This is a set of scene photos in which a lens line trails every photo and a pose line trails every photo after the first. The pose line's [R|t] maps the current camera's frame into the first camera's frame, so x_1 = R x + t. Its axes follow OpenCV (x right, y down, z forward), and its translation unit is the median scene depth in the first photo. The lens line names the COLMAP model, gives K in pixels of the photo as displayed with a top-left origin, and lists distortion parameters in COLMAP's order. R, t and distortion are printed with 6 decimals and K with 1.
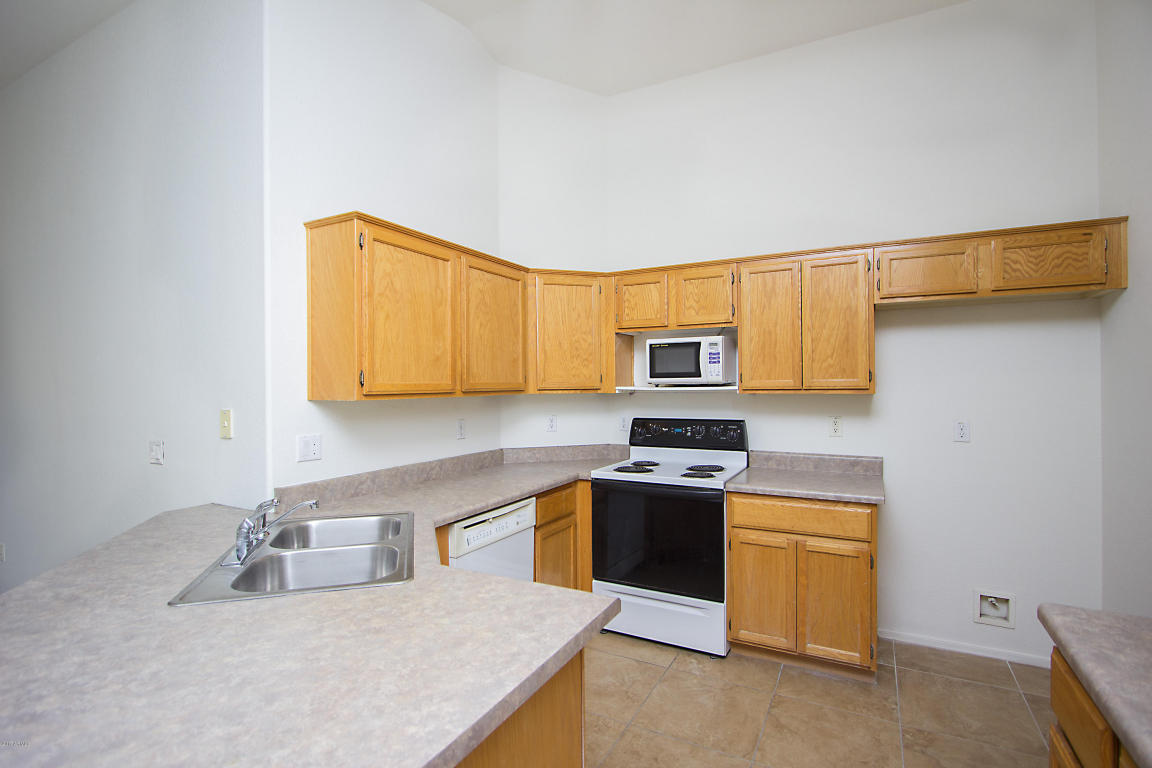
lens RADIAL K [[545.4, 0, 583.5], [0, 545.4, 384.9], [0, 0, 1]] dist [-0.013299, 0.002098]
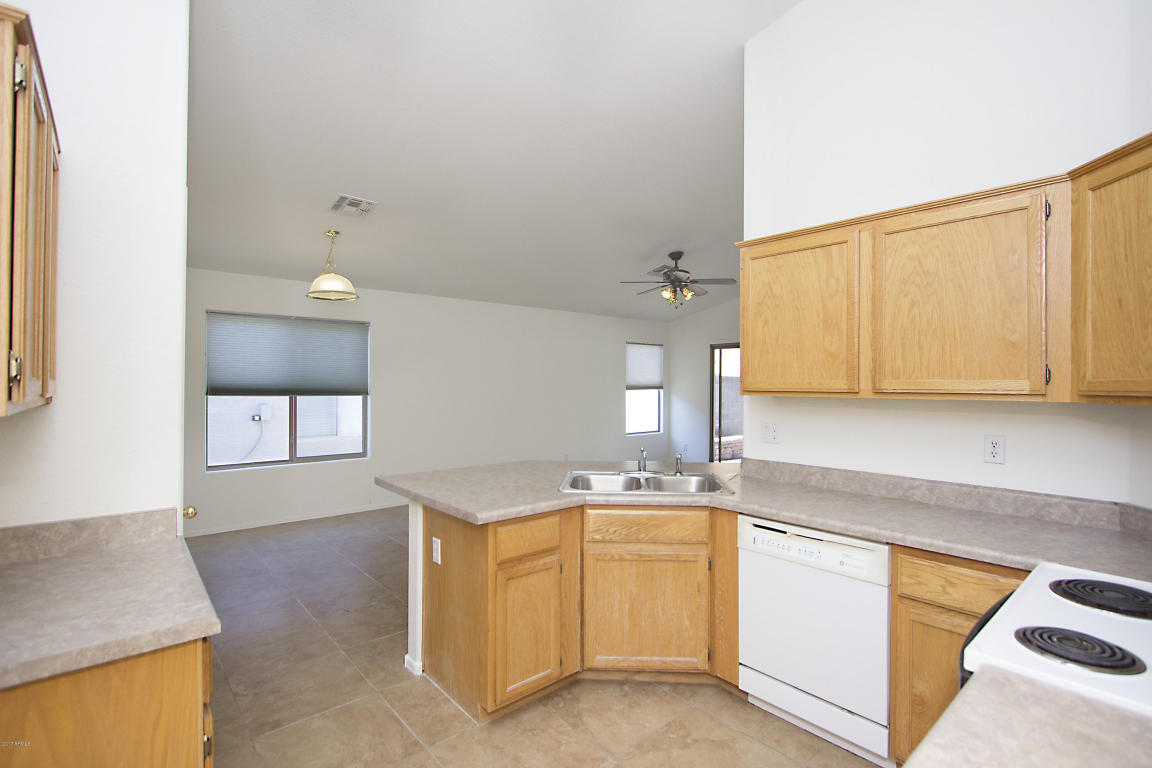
lens RADIAL K [[545.4, 0, 584.0], [0, 545.4, 380.7], [0, 0, 1]] dist [-0.013299, 0.002098]
pose [[-0.355301, 0.002608, -0.934748, 0.681675], [-0.004341, 0.999981, 0.004440, -0.006028], [0.934742, 0.005635, -0.355283, 0.870752]]
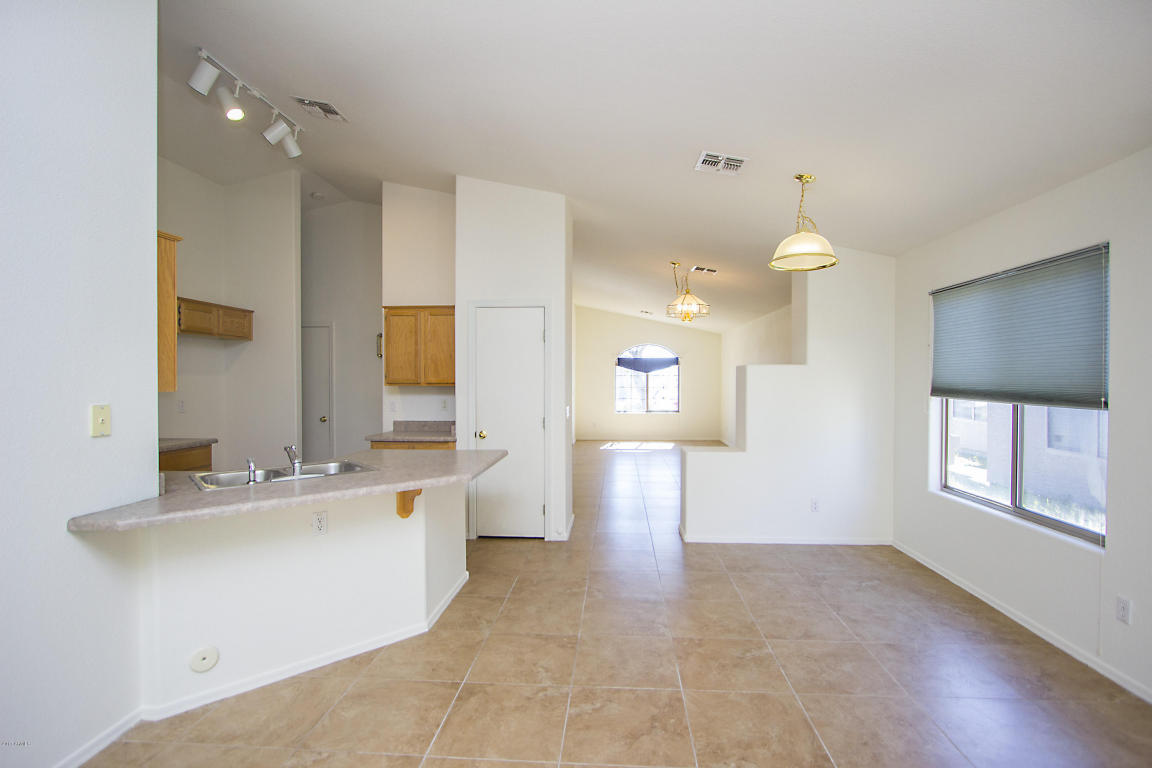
lens RADIAL K [[545.4, 0, 583.9], [0, 545.4, 381.9], [0, 0, 1]] dist [-0.013299, 0.002098]
pose [[-0.404877, 0.000418, 0.914371, -1.485730], [0.005866, 0.999981, 0.002141, 0.008322], [-0.914352, 0.006230, -0.404871, 0.514842]]
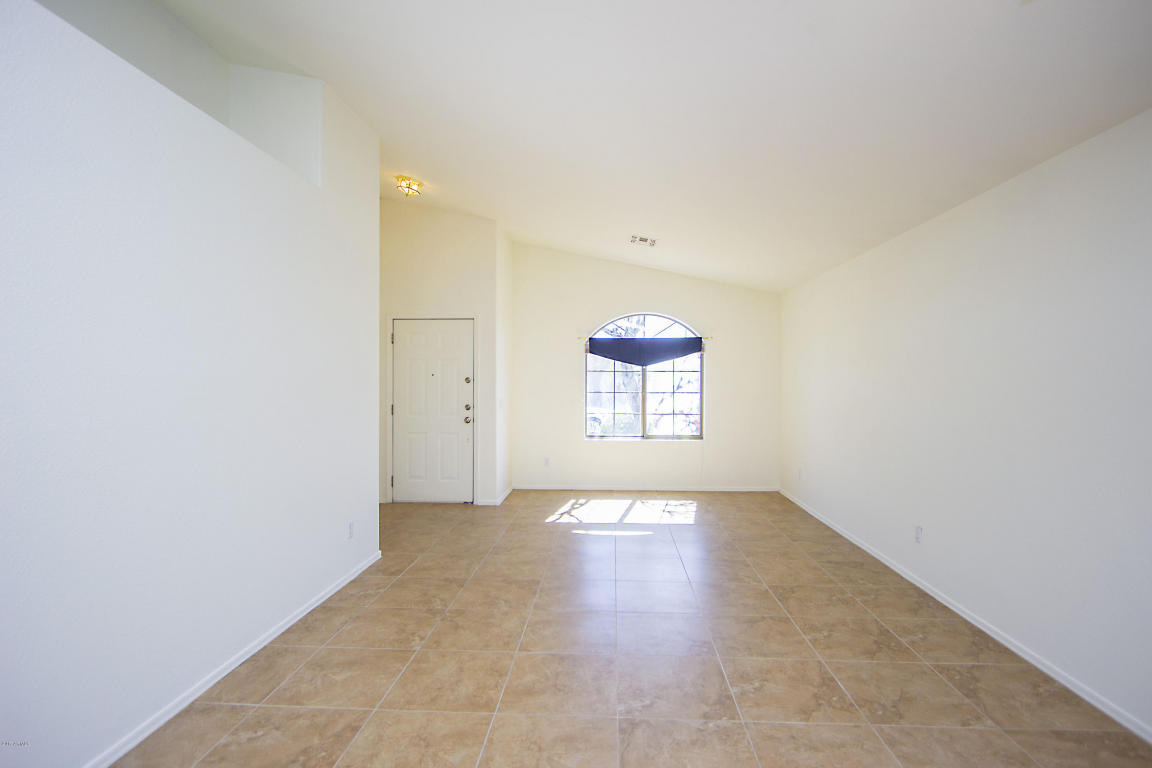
lens RADIAL K [[545.4, 0, 574.8], [0, 545.4, 387.2], [0, 0, 1]] dist [-0.013299, 0.002098]
pose [[-0.400335, -0.008021, 0.916334, 0.296497], [0.002005, 0.999952, 0.009629, 0.015471], [-0.916367, 0.005692, -0.400299, -0.519746]]
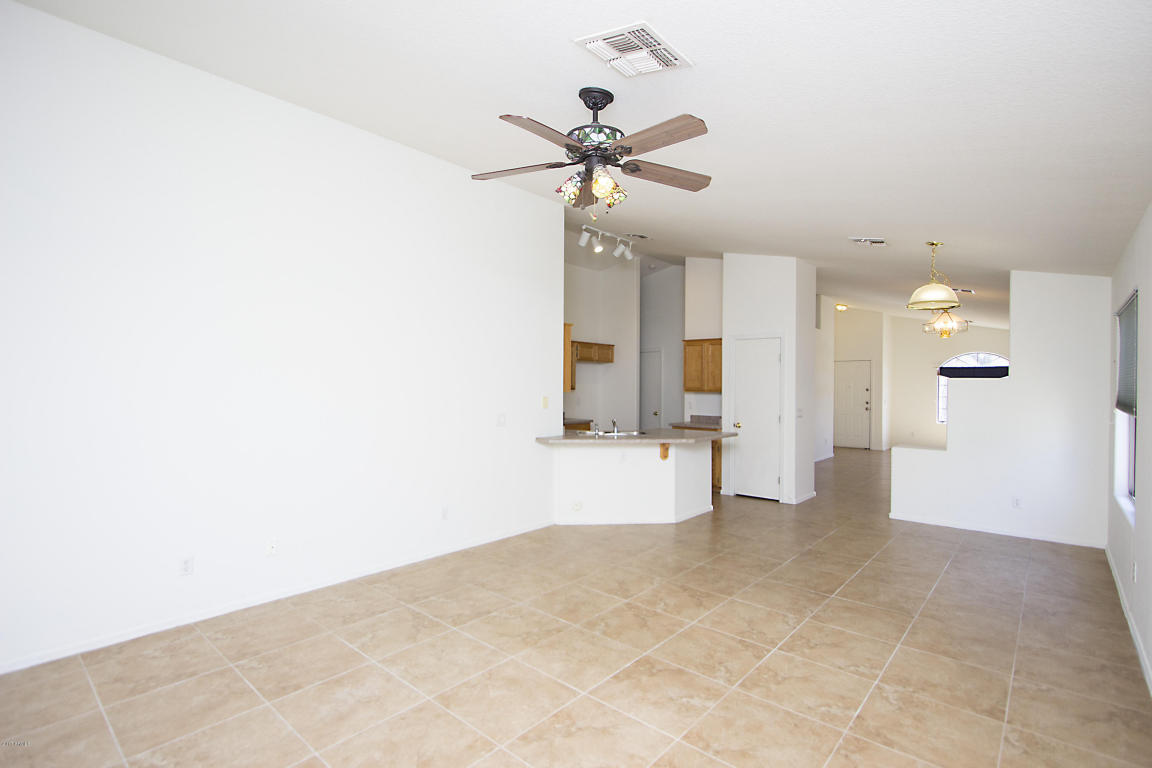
lens RADIAL K [[545.4, 0, 583.9], [0, 545.4, 379.7], [0, 0, 1]] dist [-0.013299, 0.002098]
pose [[0.232451, 0.015990, 0.972477, -2.425113], [-0.006474, 0.999868, -0.014893, 0.005693], [-0.972587, -0.002834, 0.232524, 0.226186]]
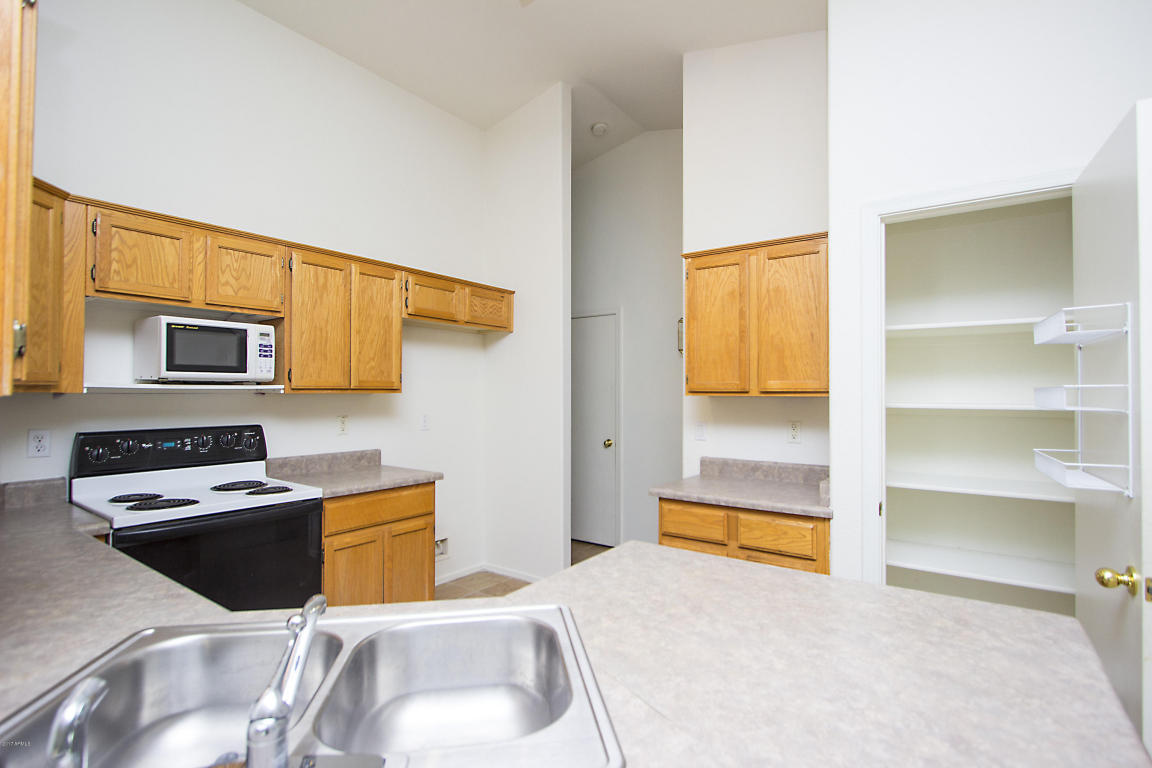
lens RADIAL K [[545.4, 0, 588.5], [0, 545.4, 384.7], [0, 0, 1]] dist [-0.013299, 0.002098]
pose [[0.129658, 0.021849, 0.991318, -0.578103], [-0.000182, 0.999758, -0.022012, 0.023471], [-0.991559, 0.002674, 0.129630, 0.433970]]
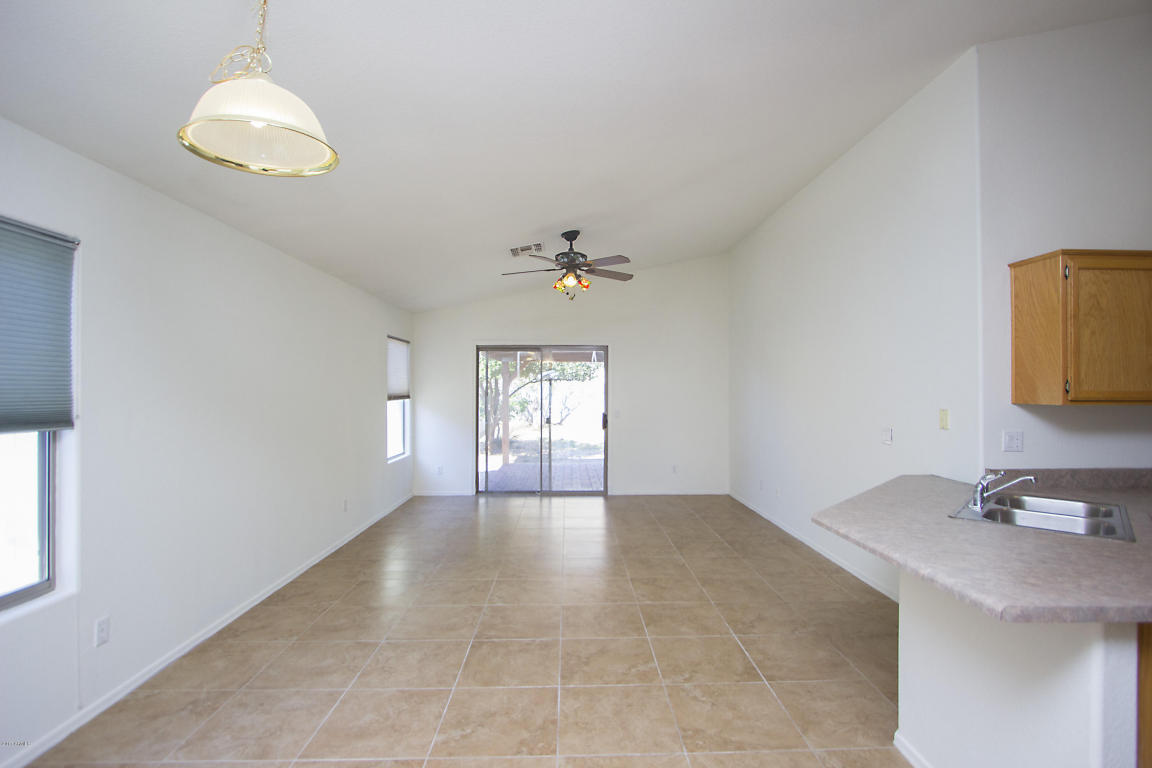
lens RADIAL K [[545.4, 0, 589.5], [0, 545.4, 384.9], [0, 0, 1]] dist [-0.013299, 0.002098]
pose [[0.497944, -0.000706, -0.867209, 0.080962], [-0.006450, 0.999969, -0.004517, -0.002707], [0.867185, 0.007843, 0.497924, -0.401890]]
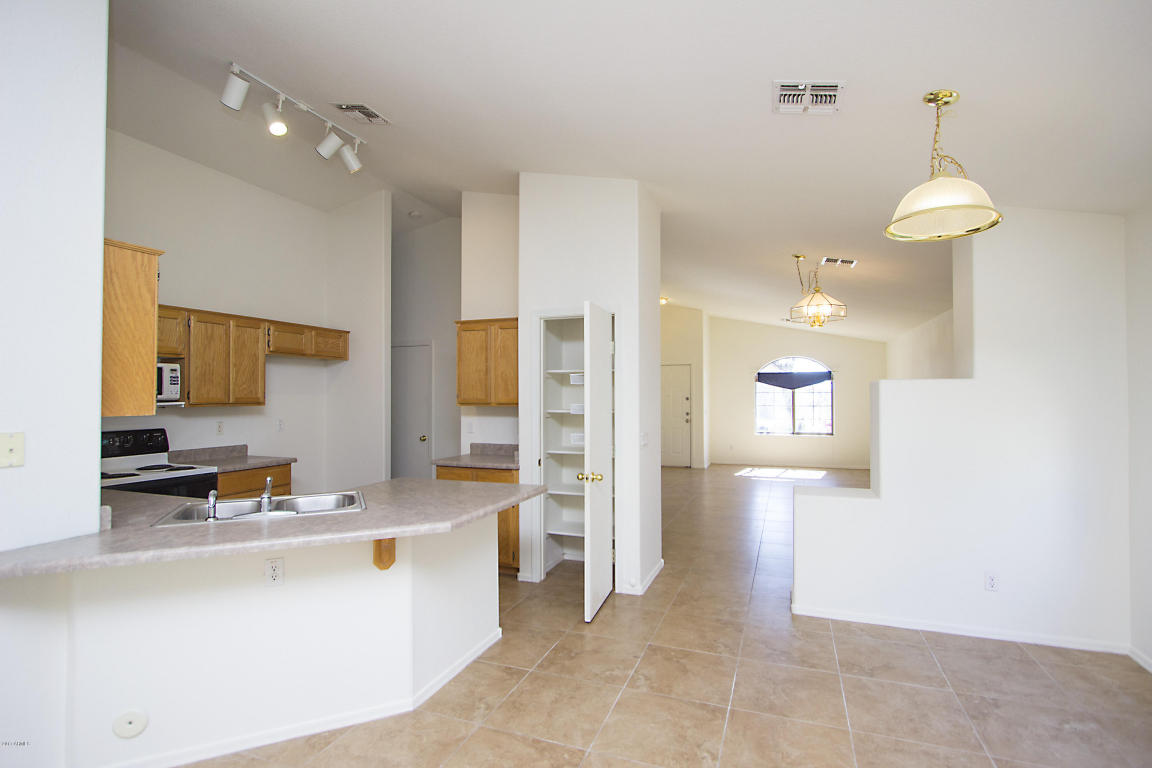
lens RADIAL K [[545.4, 0, 585.2], [0, 545.4, 383.9], [0, 0, 1]] dist [-0.013299, 0.002098]
pose [[-0.123536, 0.026516, 0.991986, -1.294206], [0.006298, 0.999644, -0.025936, -0.000800], [-0.992320, 0.003043, -0.123659, 0.194059]]
